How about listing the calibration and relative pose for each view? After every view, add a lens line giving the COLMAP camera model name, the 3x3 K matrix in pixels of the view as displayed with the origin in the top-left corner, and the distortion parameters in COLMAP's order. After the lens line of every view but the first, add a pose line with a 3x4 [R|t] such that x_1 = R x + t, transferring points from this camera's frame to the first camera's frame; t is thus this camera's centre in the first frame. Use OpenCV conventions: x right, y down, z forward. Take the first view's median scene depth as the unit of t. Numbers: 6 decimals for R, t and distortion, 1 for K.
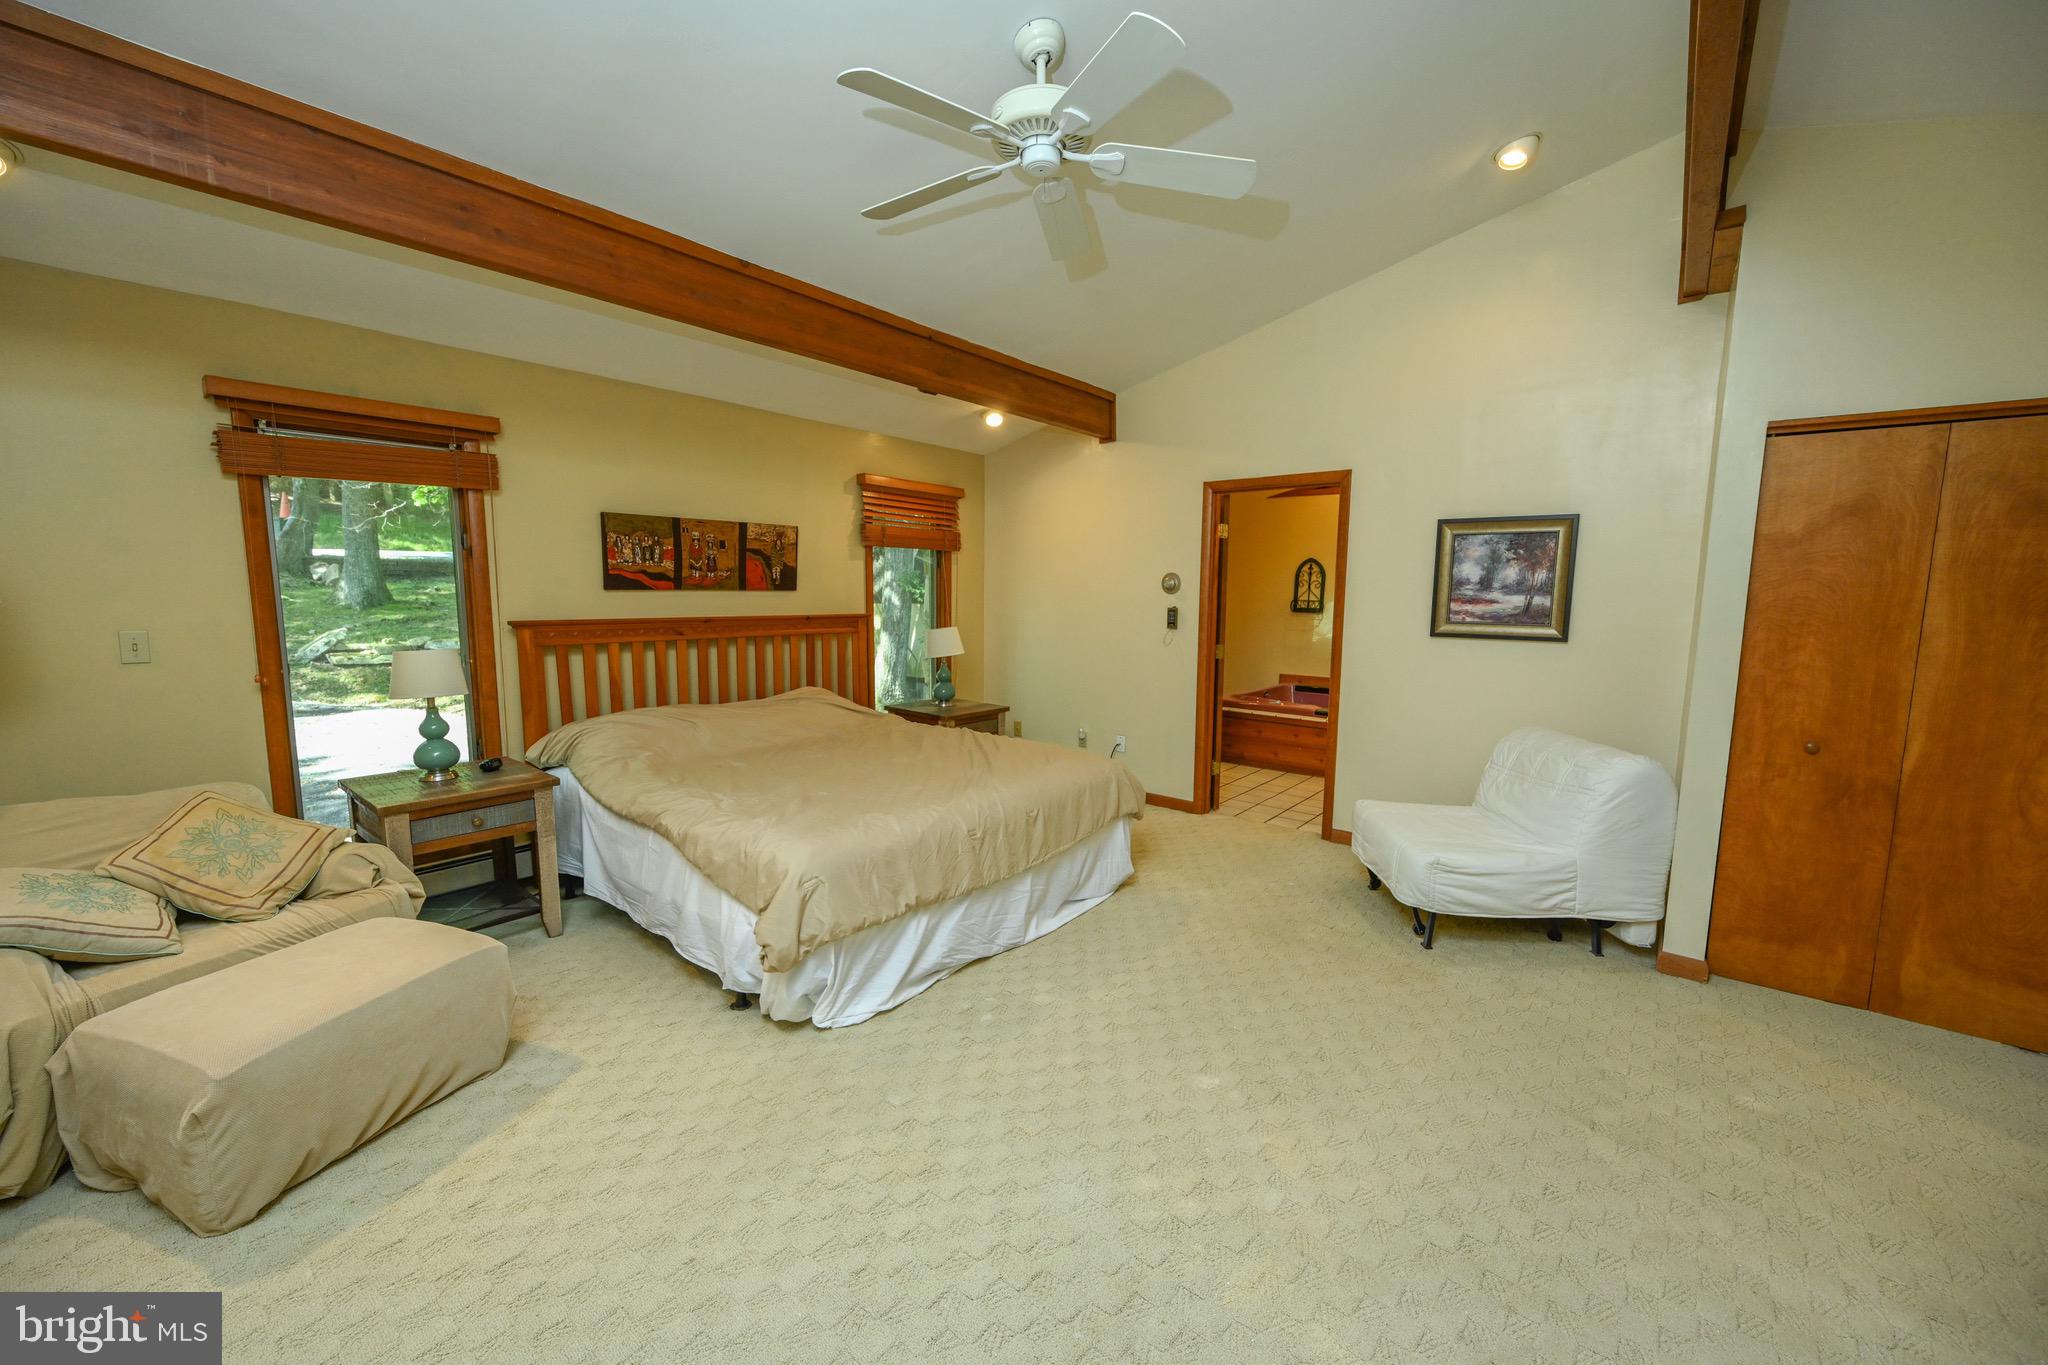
lens RADIAL K [[806.5, 0, 1020.3], [0, 806.5, 688.0], [0, 0, 1]] dist [-0.001377, 0.000279]
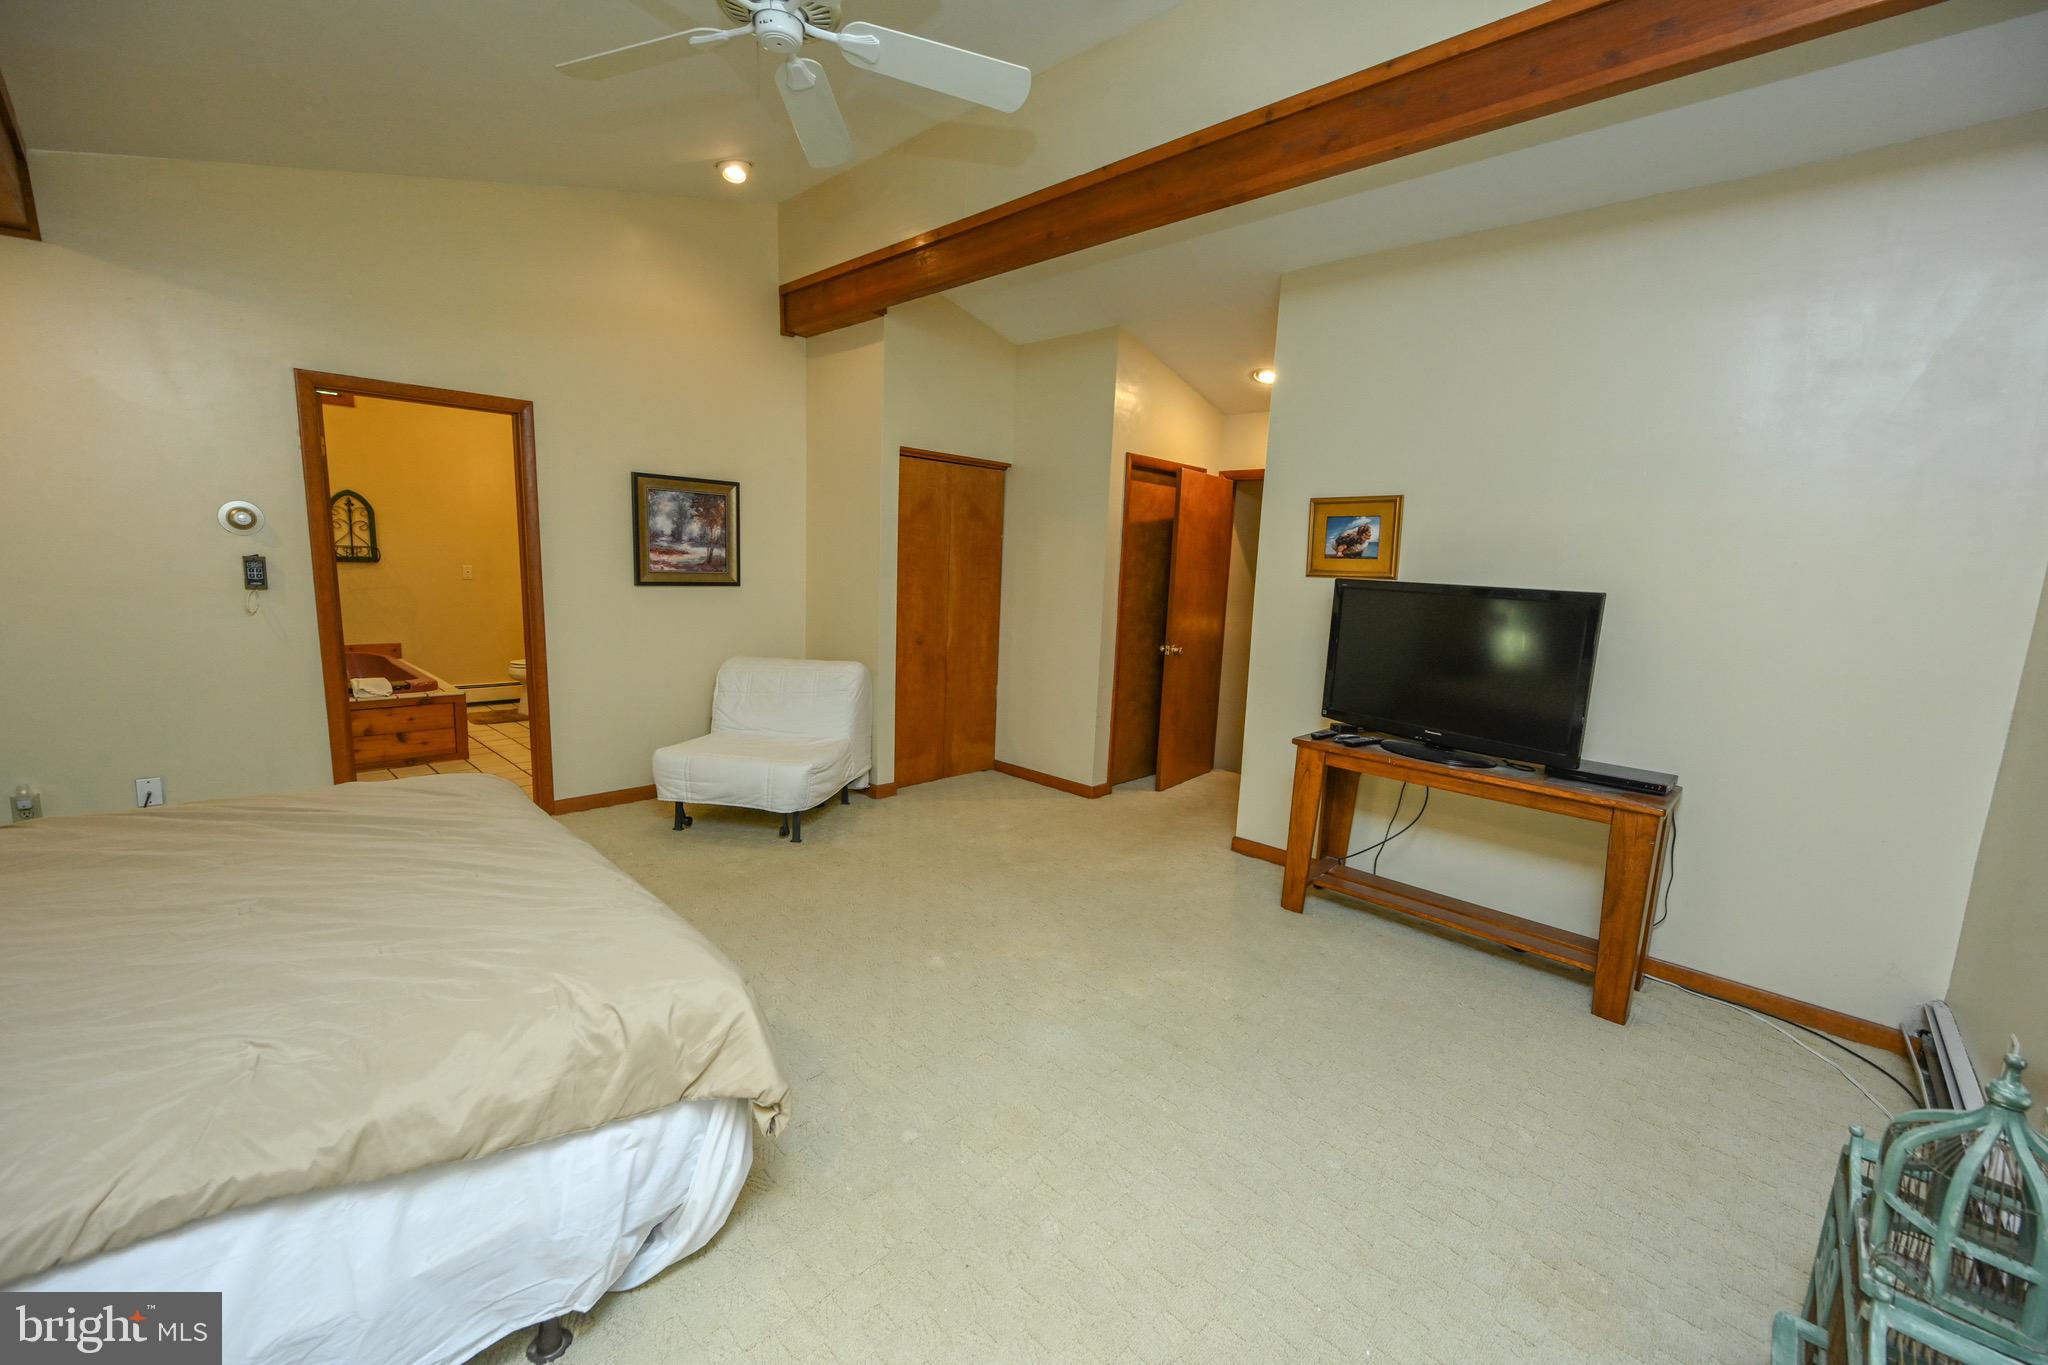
lens RADIAL K [[806.5, 0, 1034.1], [0, 806.5, 683.4], [0, 0, 1]] dist [-0.001377, 0.000279]
pose [[0.093465, -0.154210, 0.983607, -0.499573], [0.089461, 0.985236, 0.145965, -0.046943], [-0.991595, 0.074352, 0.105881, 0.401318]]
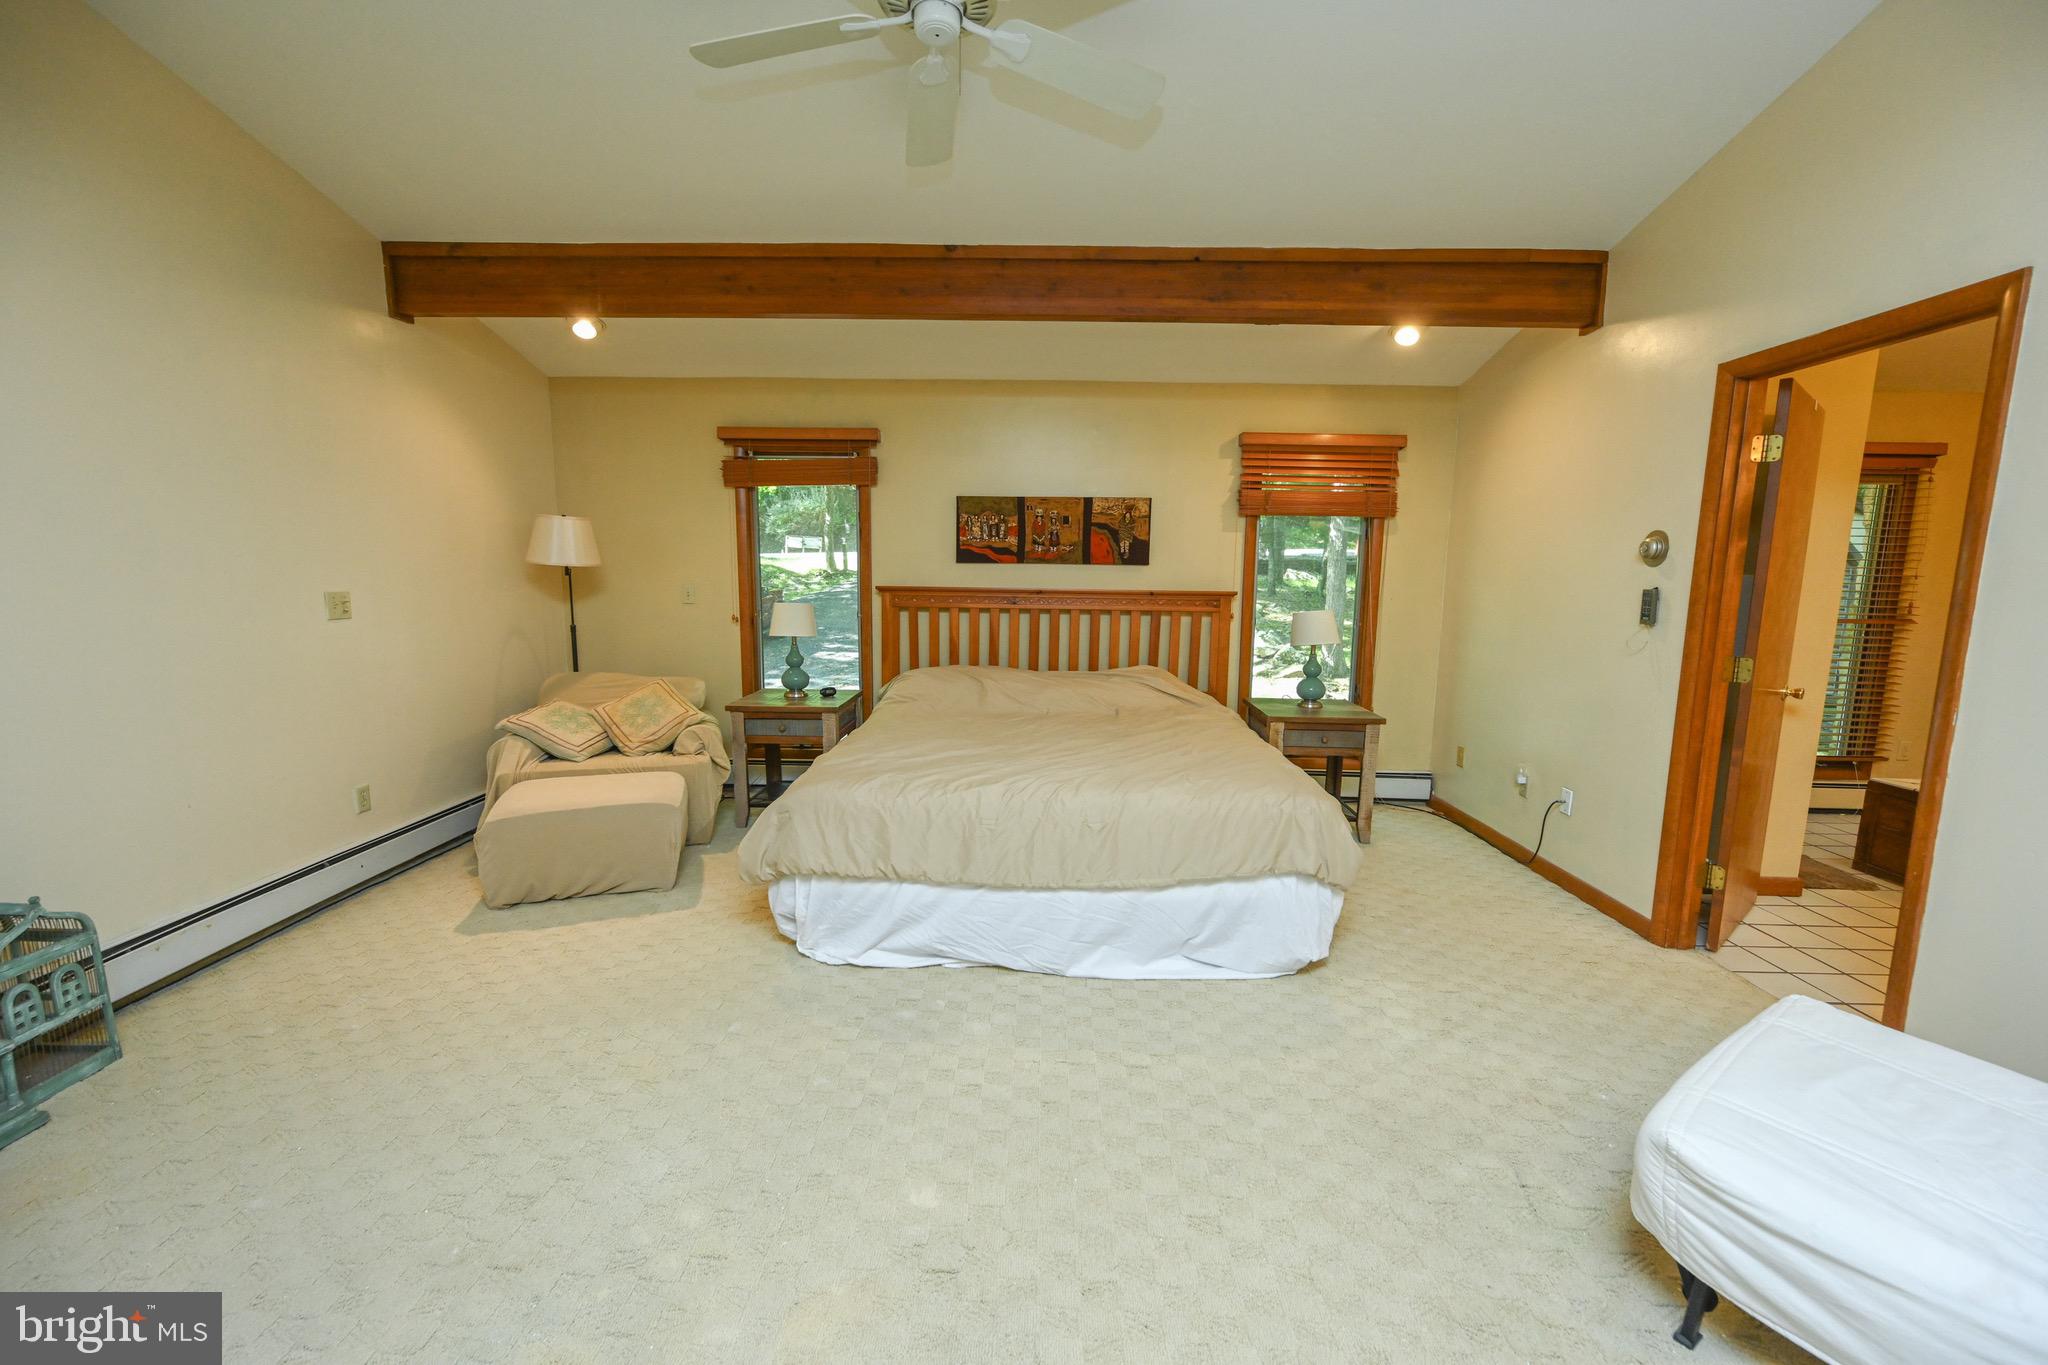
lens RADIAL K [[806.5, 0, 1016.7], [0, 806.5, 685.7], [0, 0, 1]] dist [-0.001377, 0.000279]
pose [[0.615496, 0.106735, -0.780879, 0.464484], [-0.104482, 0.993093, 0.053387, -0.014760], [0.781184, 0.048728, 0.622397, 0.334359]]
